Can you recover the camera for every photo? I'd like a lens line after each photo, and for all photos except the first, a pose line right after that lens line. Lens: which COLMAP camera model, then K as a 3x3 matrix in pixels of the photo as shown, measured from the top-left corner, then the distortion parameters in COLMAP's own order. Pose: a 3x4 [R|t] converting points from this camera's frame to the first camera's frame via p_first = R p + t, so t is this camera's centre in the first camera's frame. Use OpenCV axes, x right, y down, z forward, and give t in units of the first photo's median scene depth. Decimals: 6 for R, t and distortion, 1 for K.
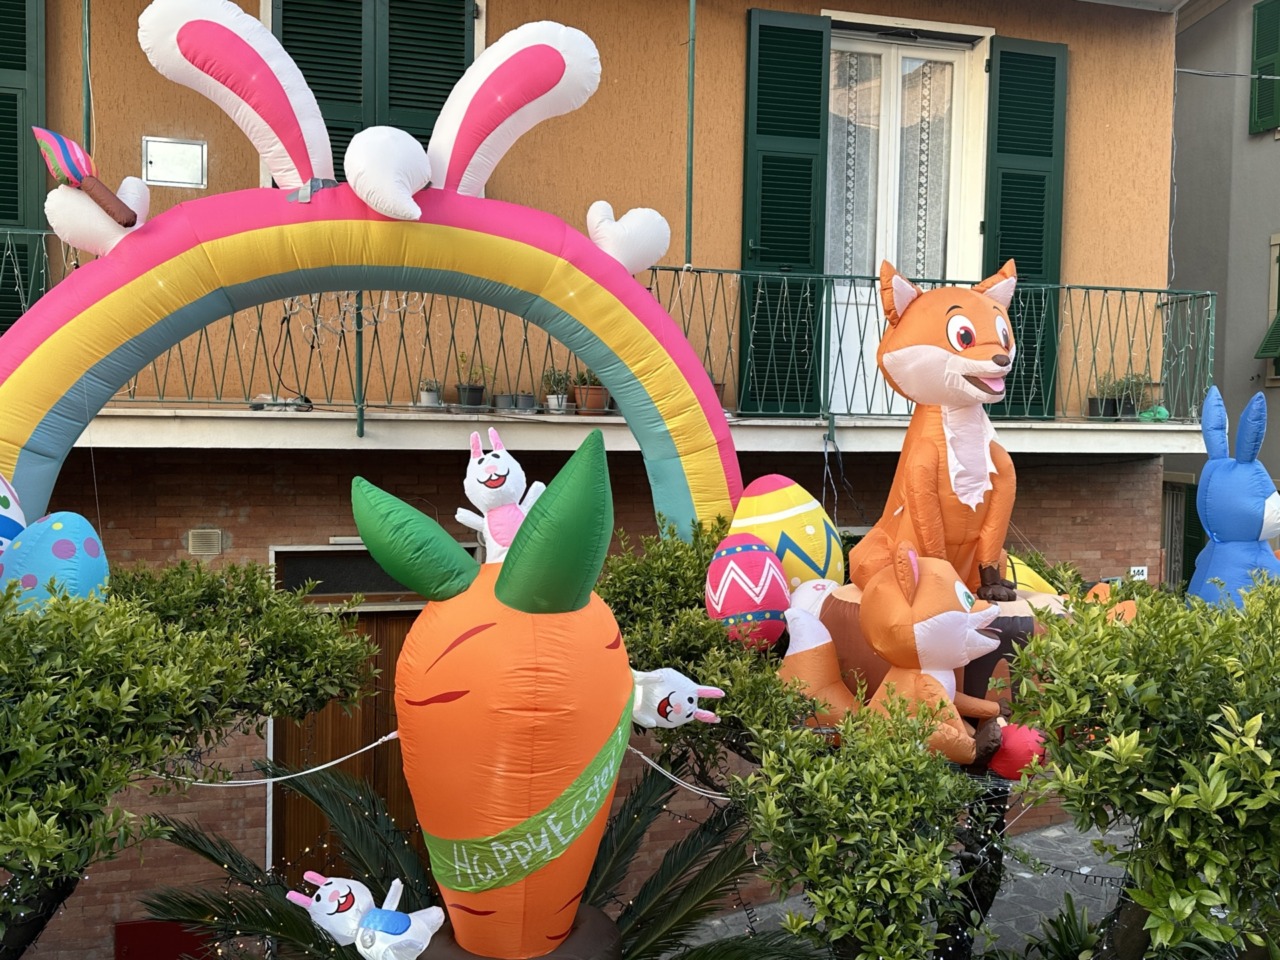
lens RADIAL K [[1205.4, 0, 640.0], [0, 1205.4, 480.0], [0, 0, 1]] dist [0.166133, -0.332427]
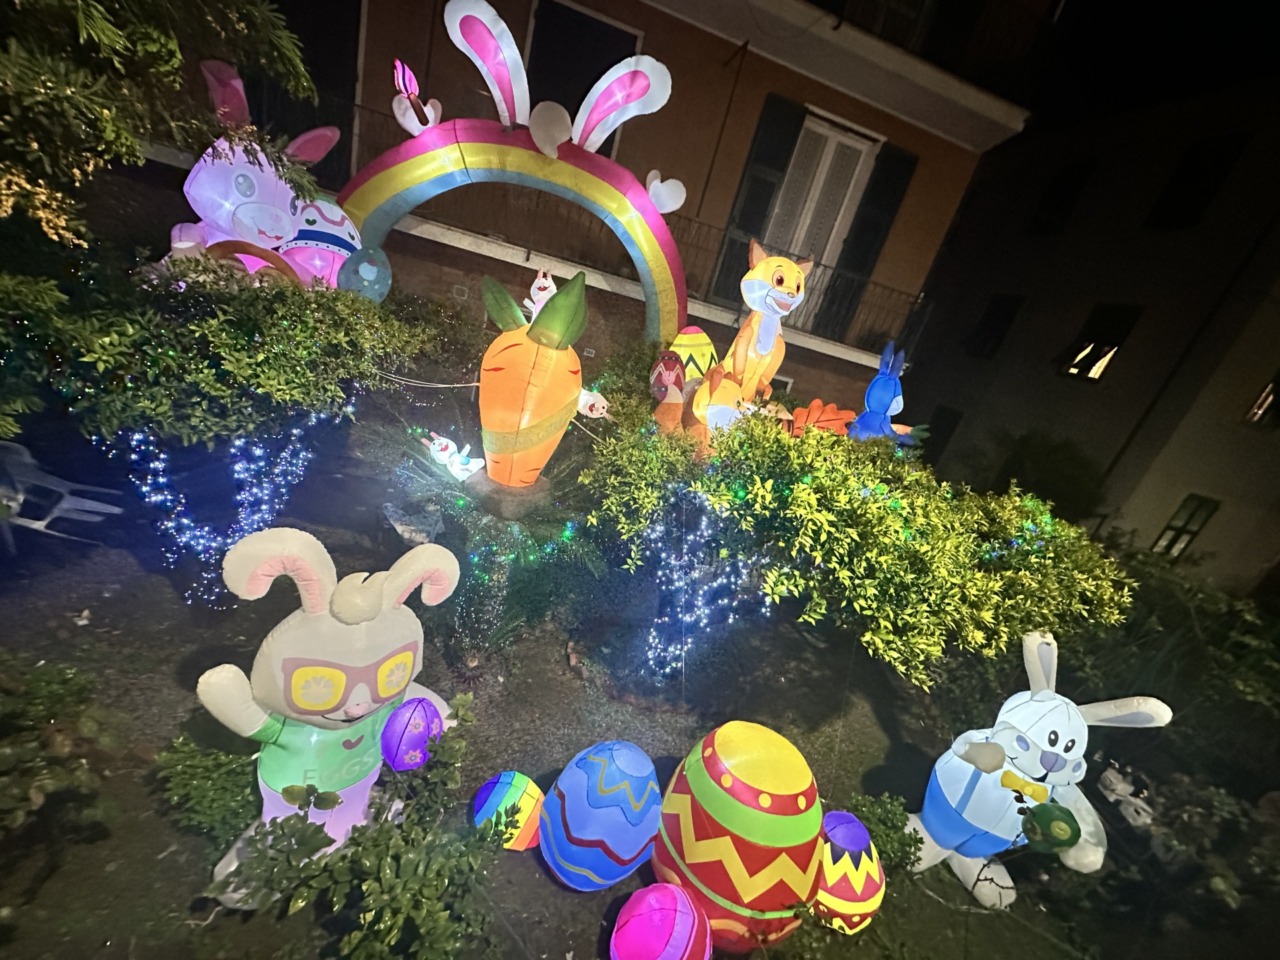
lens RADIAL K [[514.5, 0, 640.0], [0, 514.5, 480.0], [0, 0, 1]] dist [-0.017230, 0.008965]
pose [[0.959728, 0.280399, -0.017280, 0.114377], [-0.262503, 0.916988, 0.300375, -0.004109], [0.100071, -0.283742, 0.953665, 0.025506]]
